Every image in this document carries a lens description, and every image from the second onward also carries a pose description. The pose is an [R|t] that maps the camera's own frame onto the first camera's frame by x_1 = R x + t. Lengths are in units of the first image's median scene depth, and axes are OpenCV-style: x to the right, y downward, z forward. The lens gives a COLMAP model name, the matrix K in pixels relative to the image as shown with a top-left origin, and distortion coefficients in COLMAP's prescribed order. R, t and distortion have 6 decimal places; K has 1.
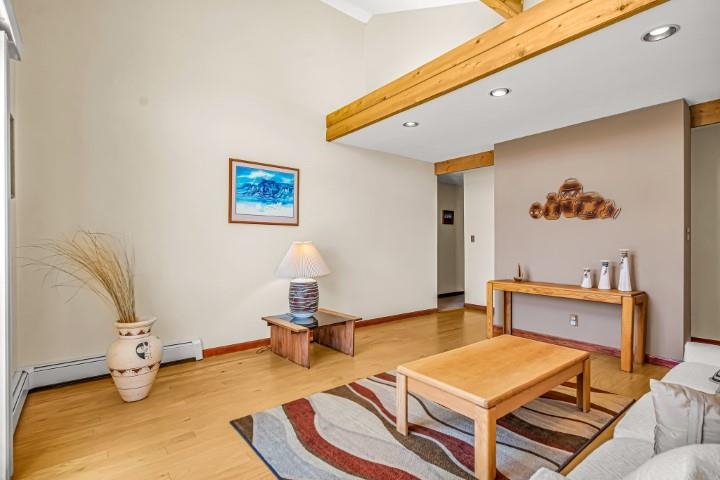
lens RADIAL K [[355.2, 0, 358.8], [0, 355.2, 242.0], [0, 0, 1]] dist [0.001789, 0.000260]
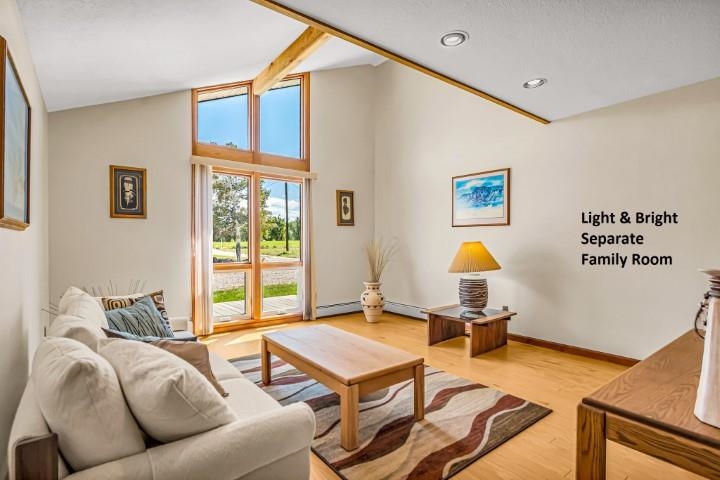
lens RADIAL K [[355.2, 0, 358.5], [0, 355.2, 242.5], [0, 0, 1]] dist [0.001789, 0.000260]
pose [[-0.008397, 0.001816, -0.999963, 0.869237], [0.004584, 0.999988, 0.001778, -0.001119], [0.999954, -0.004569, -0.008406, 0.618944]]
